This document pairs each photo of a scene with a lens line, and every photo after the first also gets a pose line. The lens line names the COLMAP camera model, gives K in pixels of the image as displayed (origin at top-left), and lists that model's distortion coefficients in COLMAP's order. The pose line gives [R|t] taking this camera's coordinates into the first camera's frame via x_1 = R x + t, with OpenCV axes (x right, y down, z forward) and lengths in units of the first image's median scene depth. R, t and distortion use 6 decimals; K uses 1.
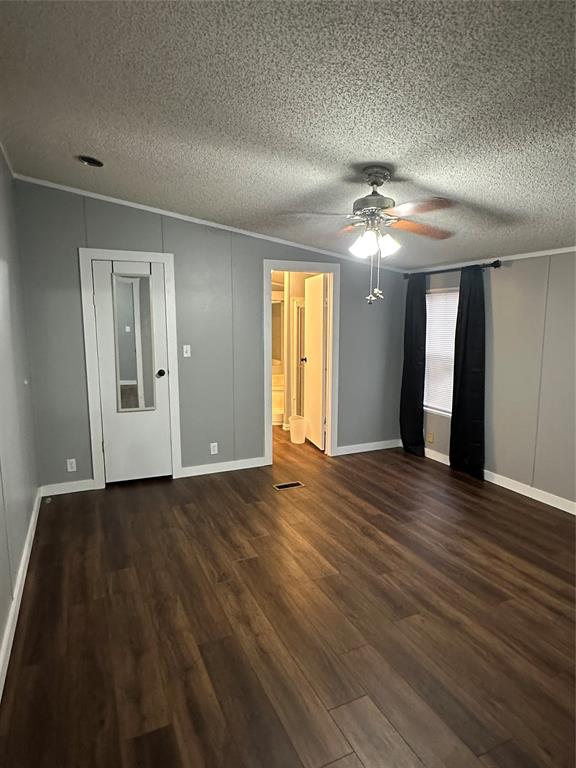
lens RADIAL K [[458.0, 0, 288.0], [0, 458.0, 384.0], [0, 0, 1]] dist [-0.000138, -0.000226]
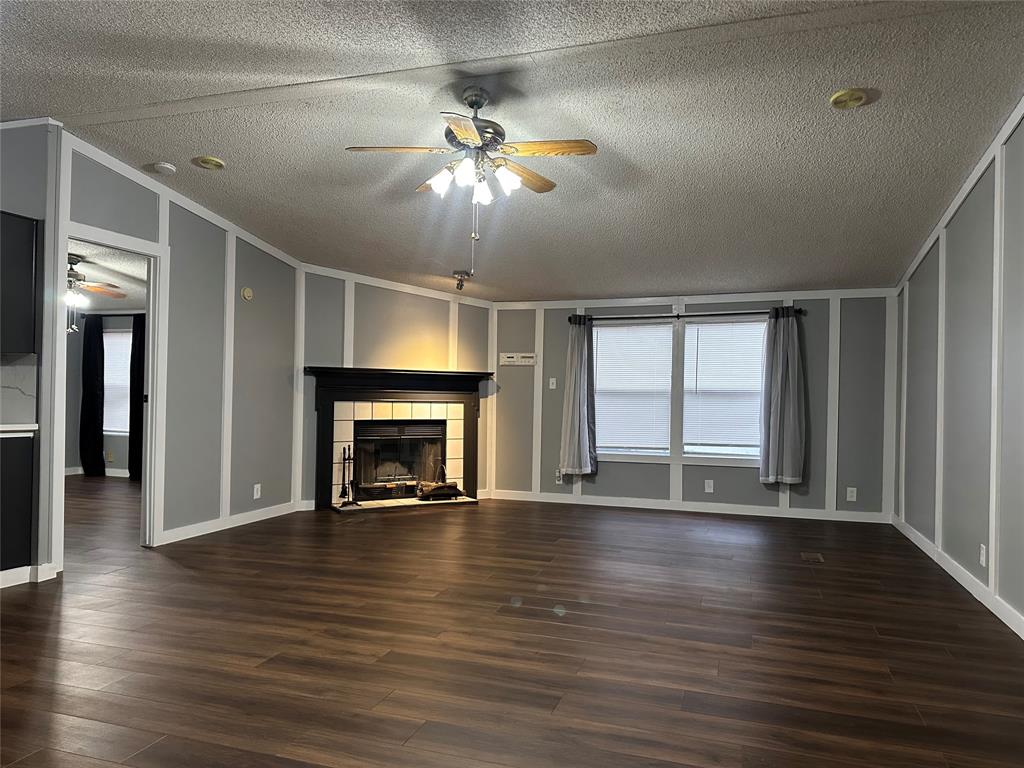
lens RADIAL K [[694.4, 0, 512.0], [0, 694.4, 384.0], [0, 0, 1]] dist [-0.004070, -0.003690]
pose [[0.671850, 0.016483, 0.740503, -0.314608], [0.086884, 0.991097, -0.100890, 0.207947], [-0.735573, 0.132121, 0.664436, -0.954001]]
